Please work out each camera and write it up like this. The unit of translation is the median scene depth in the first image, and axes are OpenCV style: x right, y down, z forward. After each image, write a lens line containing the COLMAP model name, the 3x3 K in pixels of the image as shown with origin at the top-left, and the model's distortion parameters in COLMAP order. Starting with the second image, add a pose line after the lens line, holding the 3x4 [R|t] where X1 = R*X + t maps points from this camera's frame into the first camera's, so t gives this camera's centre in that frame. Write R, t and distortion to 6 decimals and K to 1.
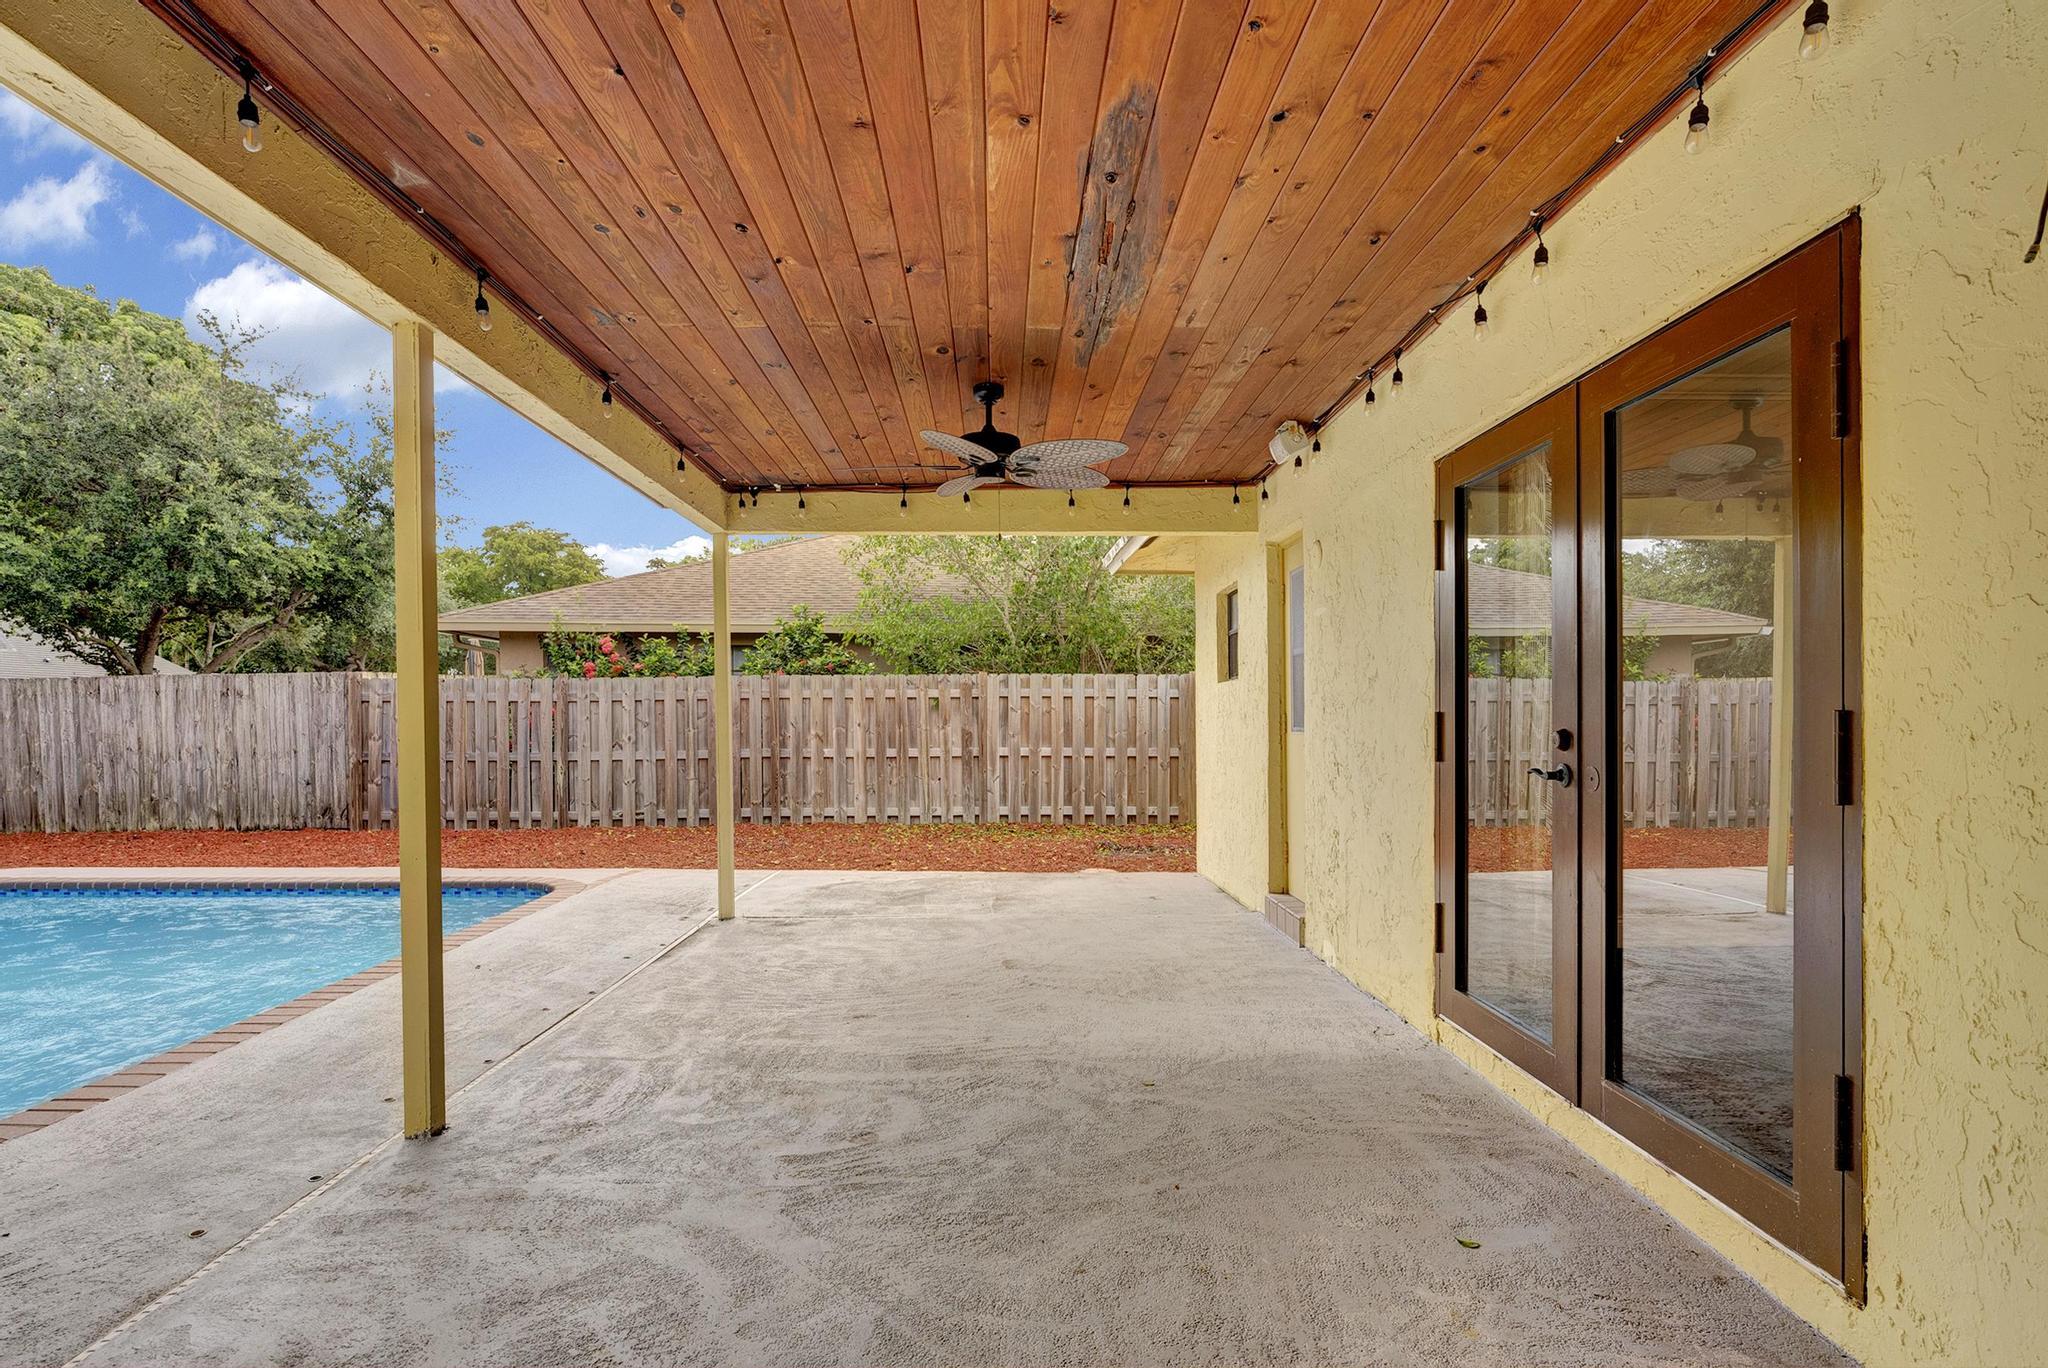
lens RADIAL K [[980.6, 0, 1027.3], [0, 980.6, 701.6], [0, 0, 1]] dist [0.002018, 0.000143]
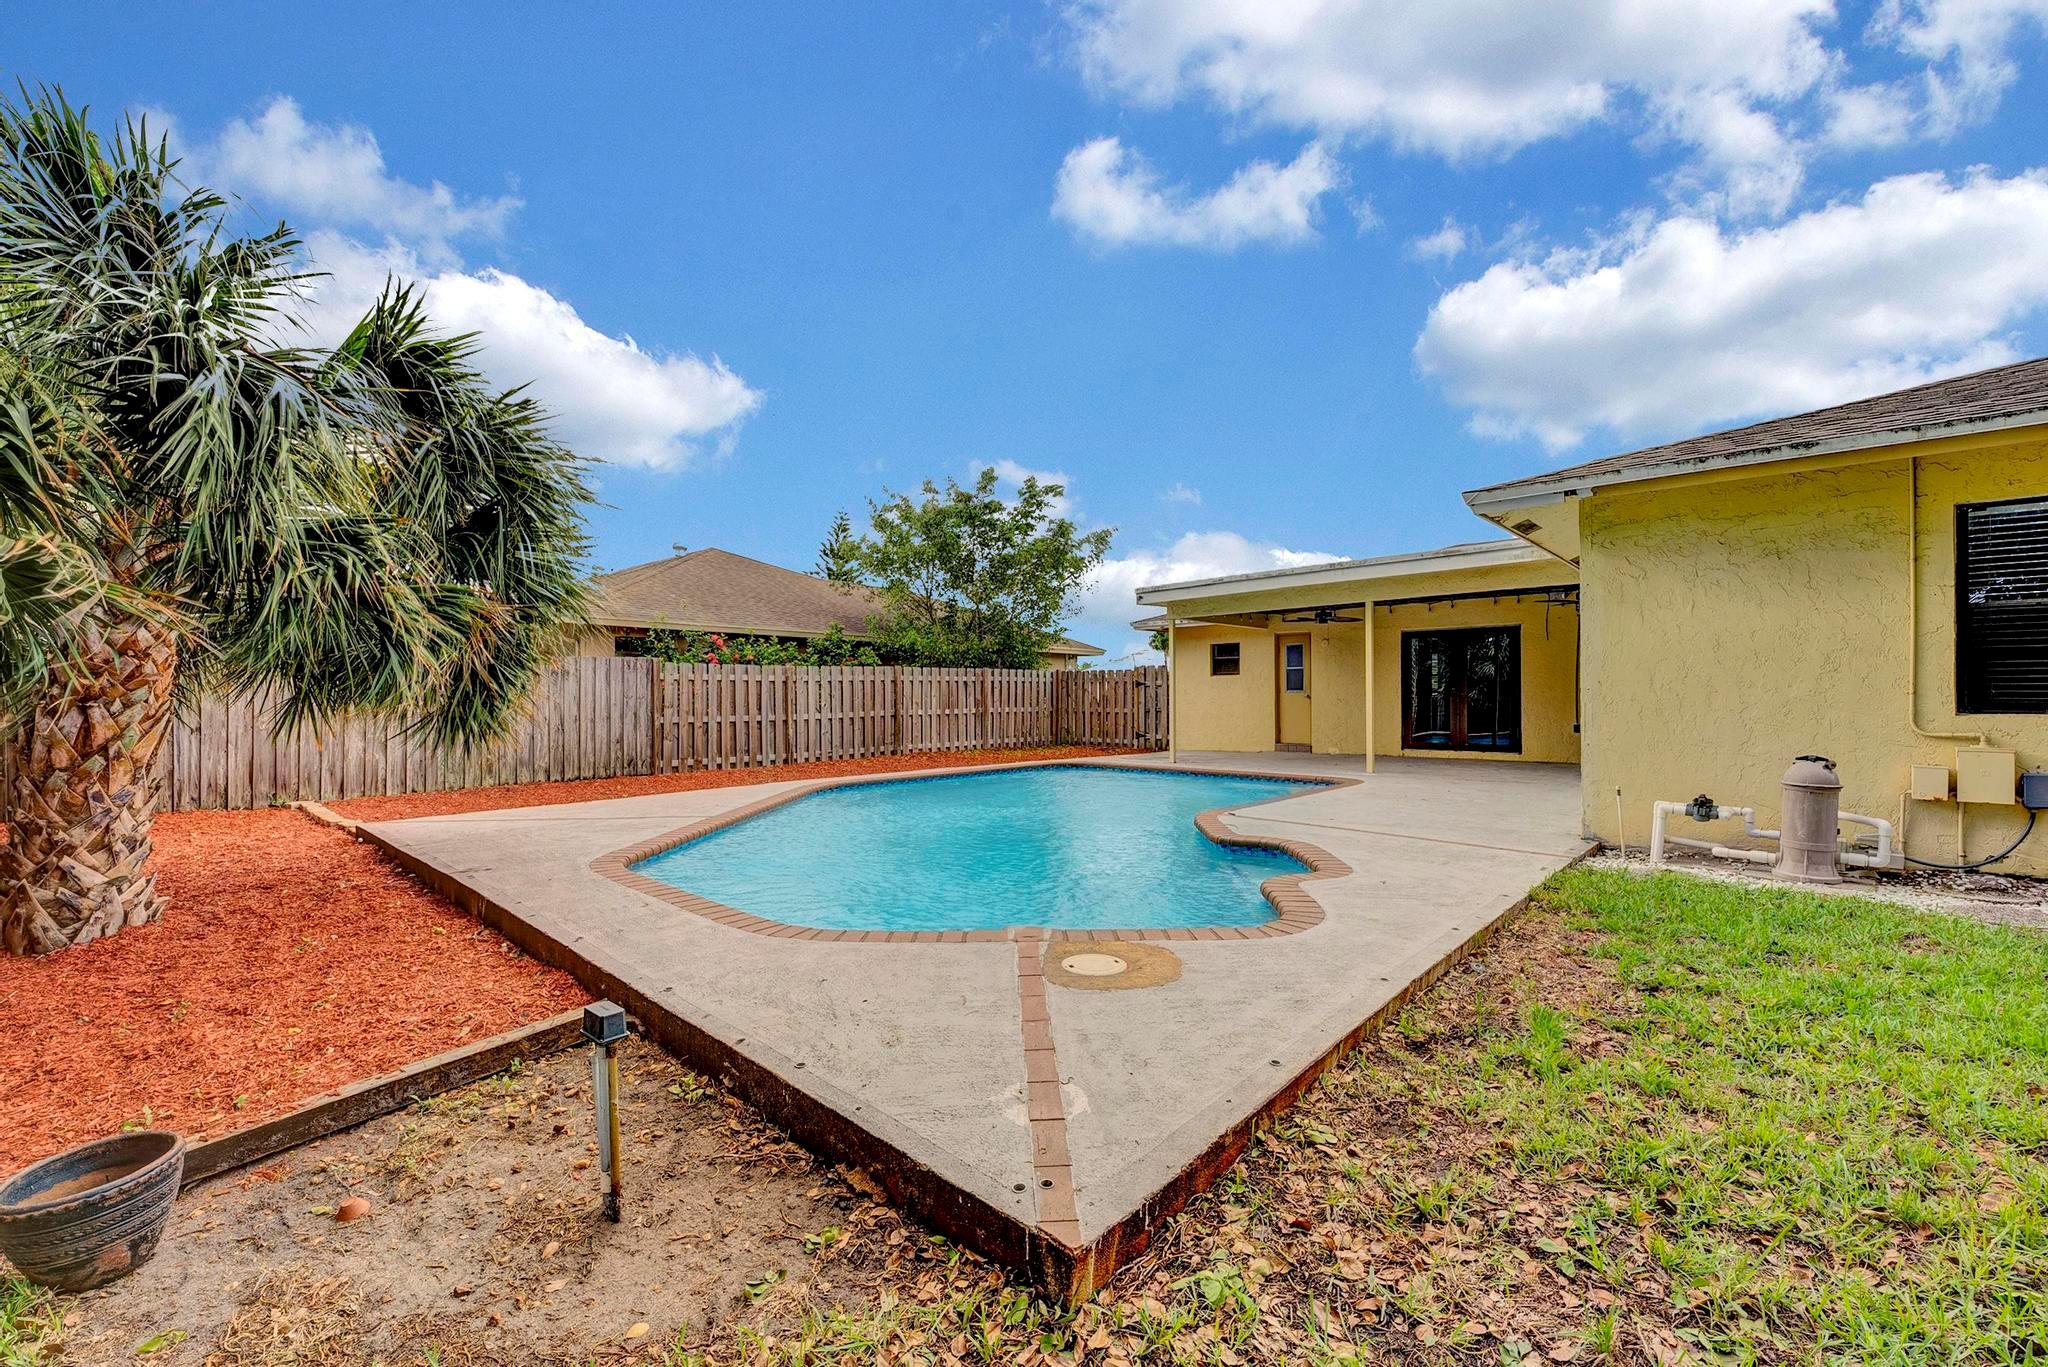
lens RADIAL K [[842.5, 0, 1035.1], [0, 842.5, 684.1], [0, 0, 1]] dist [-0.016306, -0.000123]
pose [[0.683014, 0.008465, 0.730356, -1.167703], [-0.010889, 0.999940, -0.001406, 0.002251], [-0.730324, -0.006993, 0.683065, -0.163347]]
